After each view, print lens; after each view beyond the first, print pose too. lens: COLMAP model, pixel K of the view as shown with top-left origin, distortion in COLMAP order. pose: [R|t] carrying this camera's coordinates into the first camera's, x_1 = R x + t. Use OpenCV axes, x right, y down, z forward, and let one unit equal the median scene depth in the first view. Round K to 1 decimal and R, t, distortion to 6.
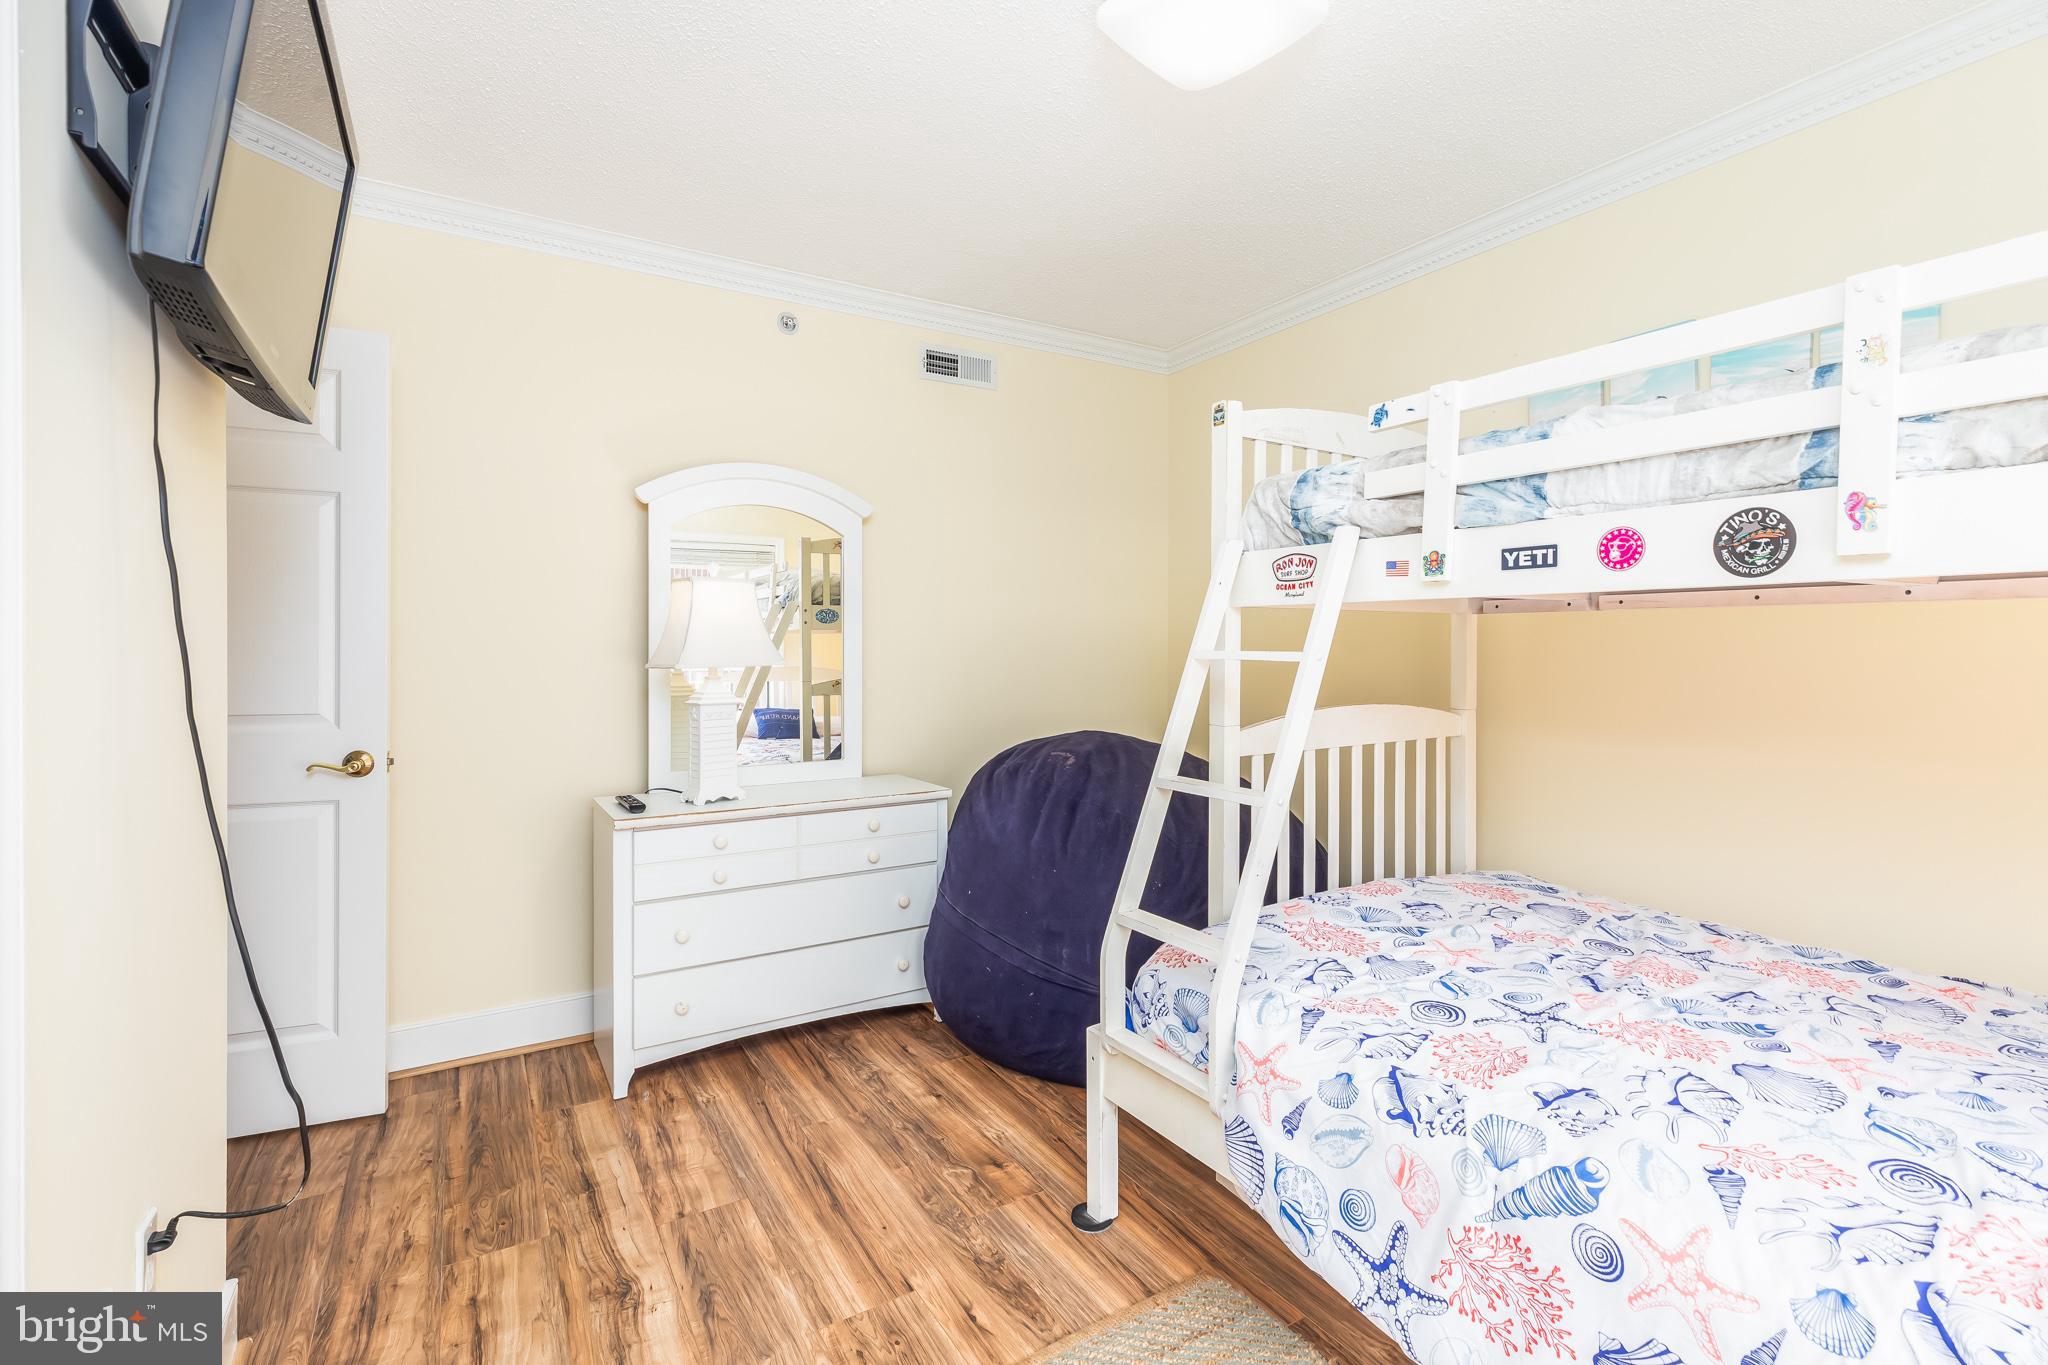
lens RADIAL K [[942.1, 0, 1028.0], [0, 942.1, 675.4], [0, 0, 1]] dist [0.000577, 0.000308]
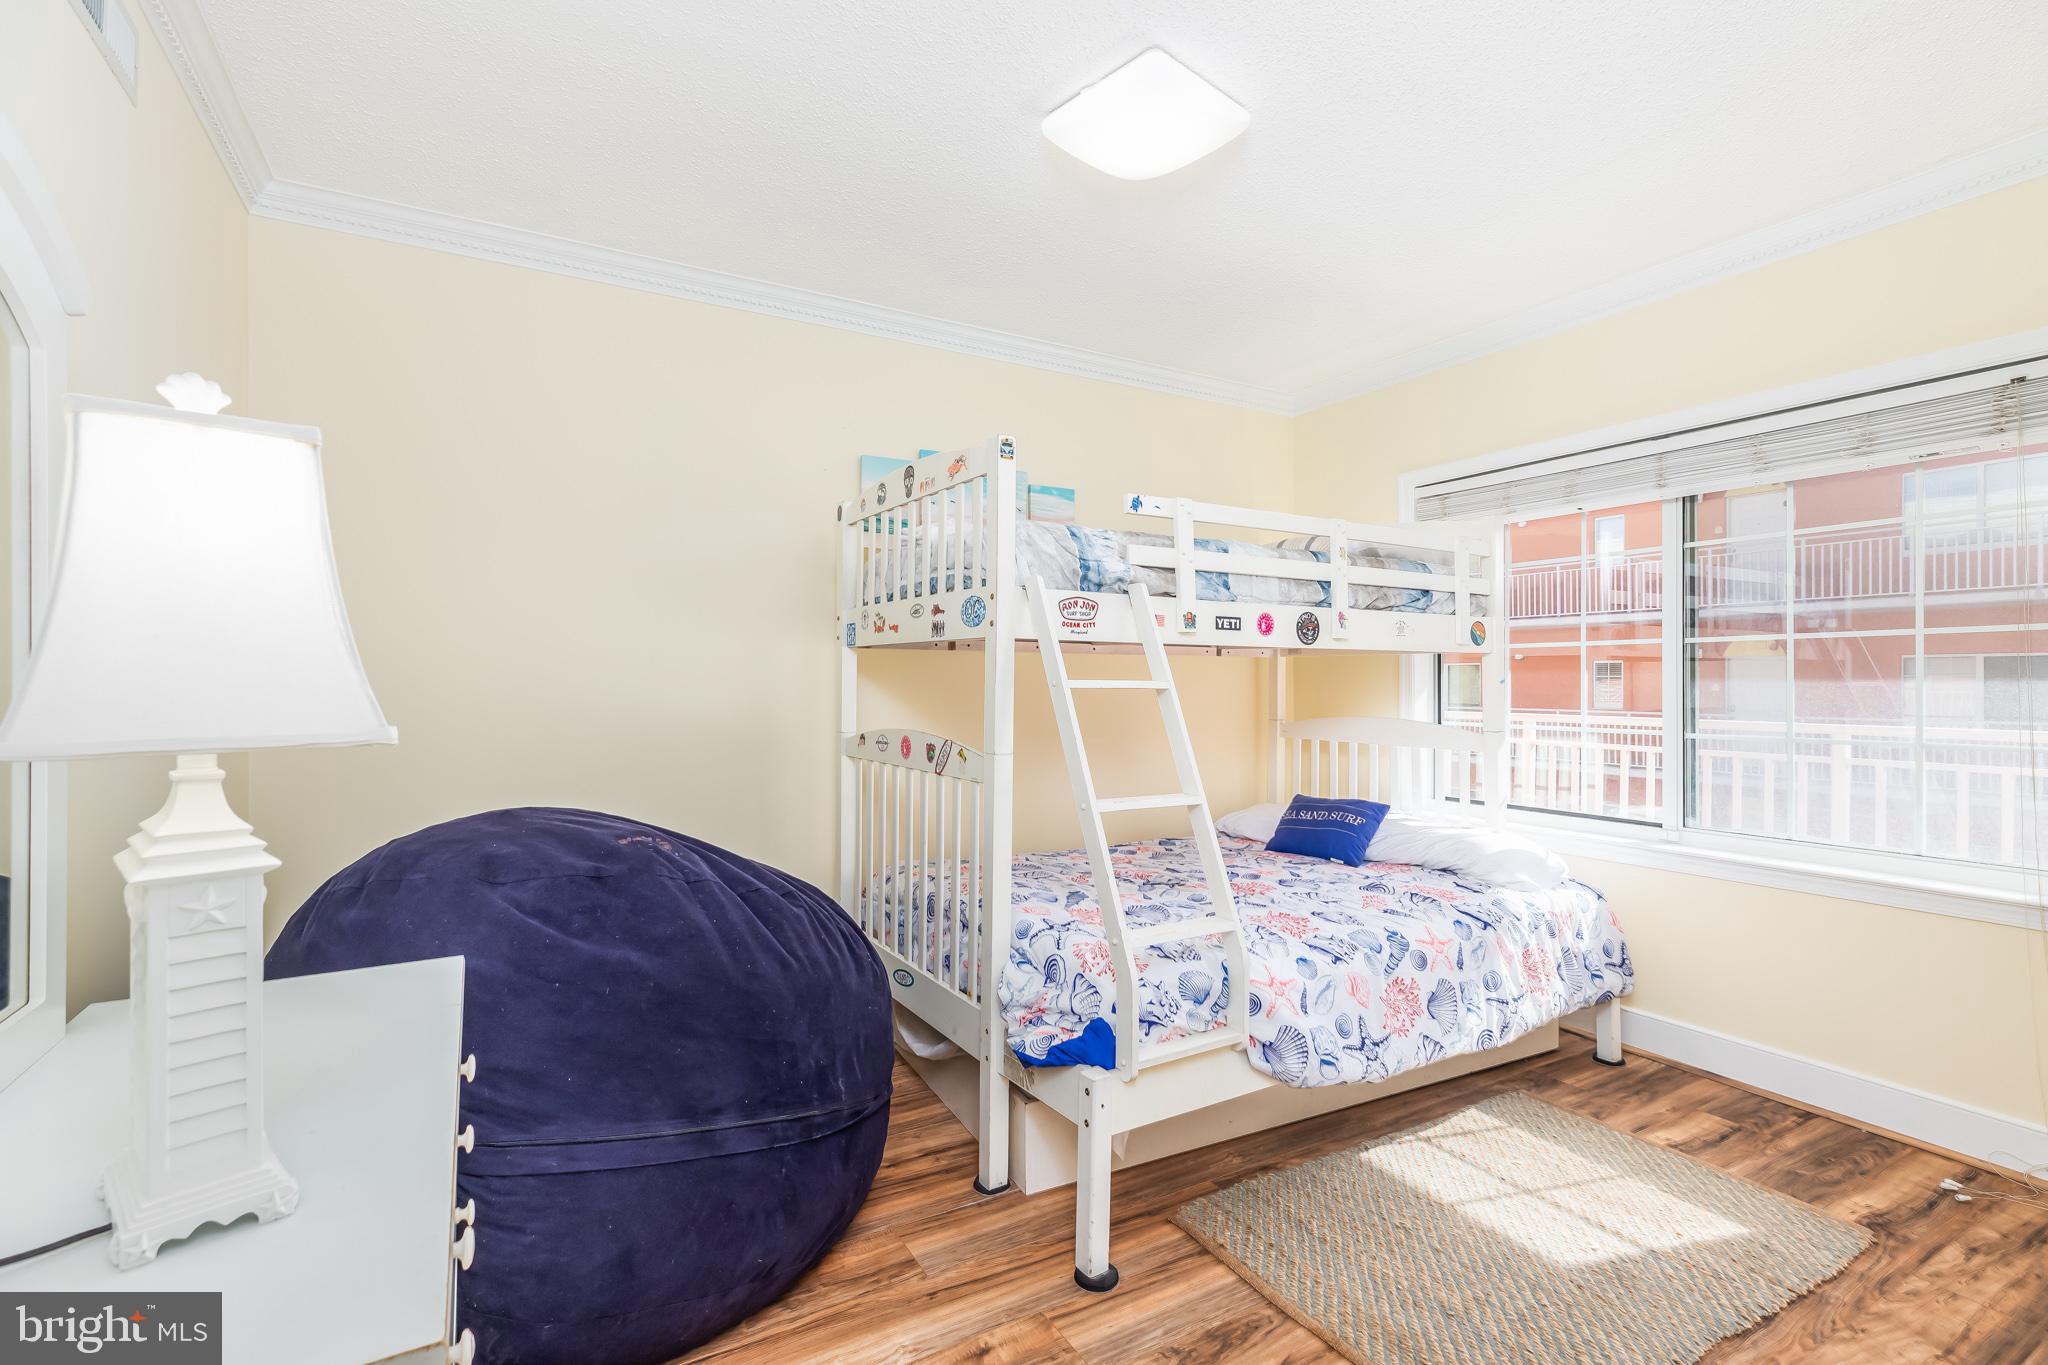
lens RADIAL K [[923.3, 0, 1024.0], [0, 923.3, 682.5], [0, 0, 1]] dist [0.003420, 0.000531]
pose [[0.024875, -0.014898, 0.999580, -1.016155], [0.020758, 0.999681, 0.014383, -0.048307], [-0.999475, 0.020391, 0.025176, 1.224290]]
